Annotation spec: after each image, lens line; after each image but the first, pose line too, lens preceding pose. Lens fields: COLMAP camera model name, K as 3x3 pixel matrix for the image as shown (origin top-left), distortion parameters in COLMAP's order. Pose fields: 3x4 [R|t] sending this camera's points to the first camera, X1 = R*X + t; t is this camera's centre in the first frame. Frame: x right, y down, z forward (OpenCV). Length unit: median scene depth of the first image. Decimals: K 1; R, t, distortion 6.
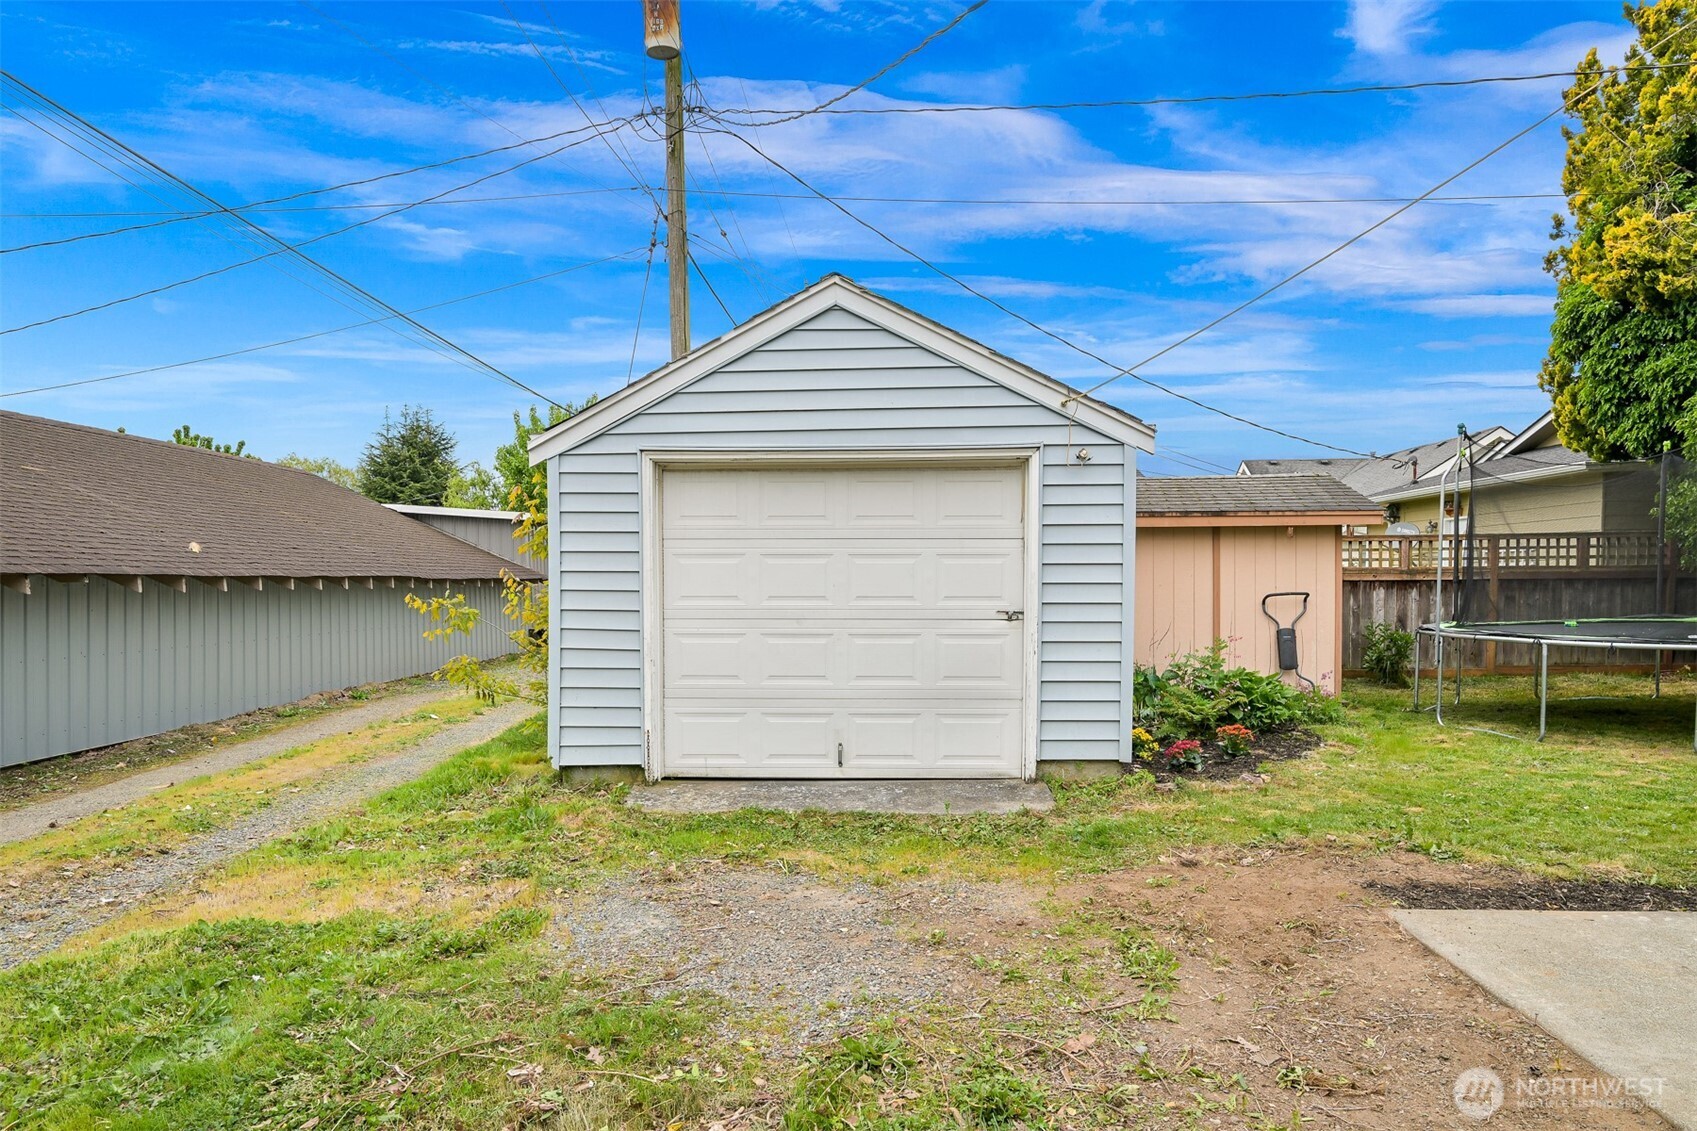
lens RADIAL K [[1080.8, 0, 848.1], [0, 1080.8, 635.0], [0, 0, 1]] dist [-0.003342, -0.001915]
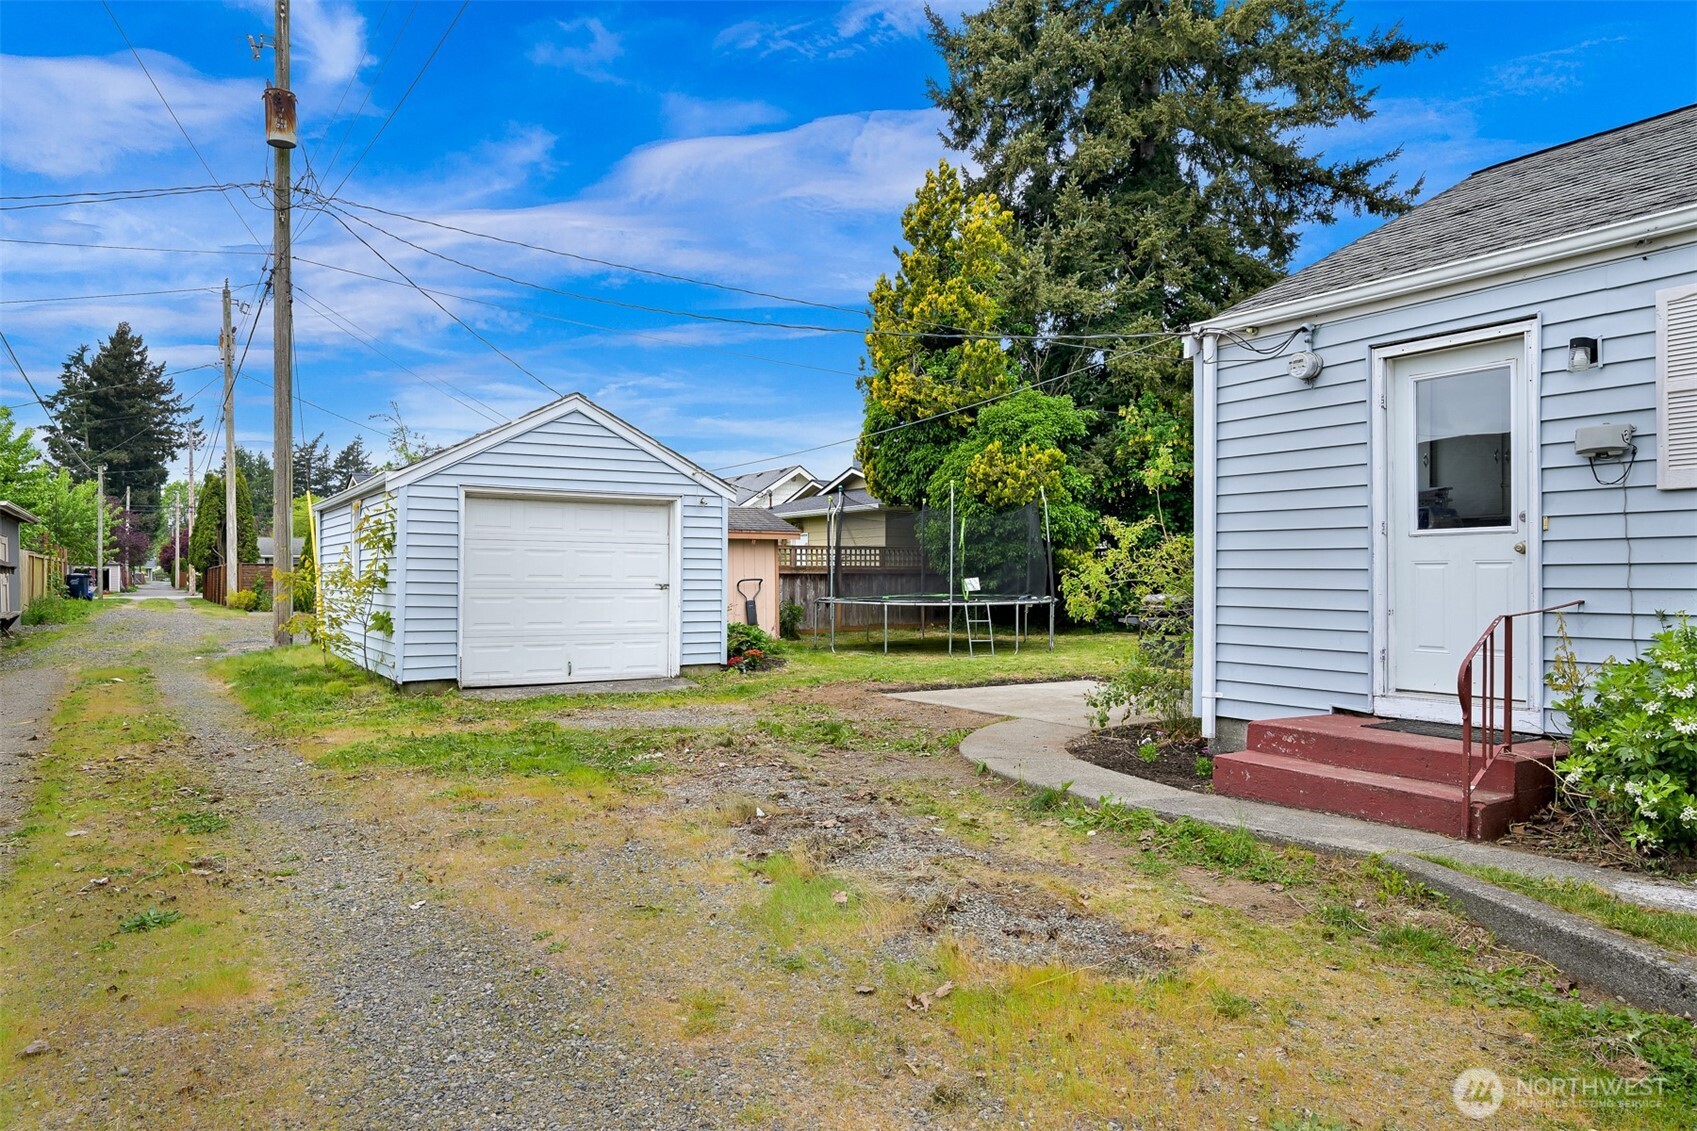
lens RADIAL K [[1058.9, 0, 848.5], [0, 1058.9, 565.5], [0, 0, 1]] dist [-0.001089, -0.002410]
pose [[0.816705, 0.013559, 0.576896, -0.475894], [0.023950, 0.998066, -0.057363, 0.042993], [-0.576558, 0.060665, 0.814801, -0.480856]]
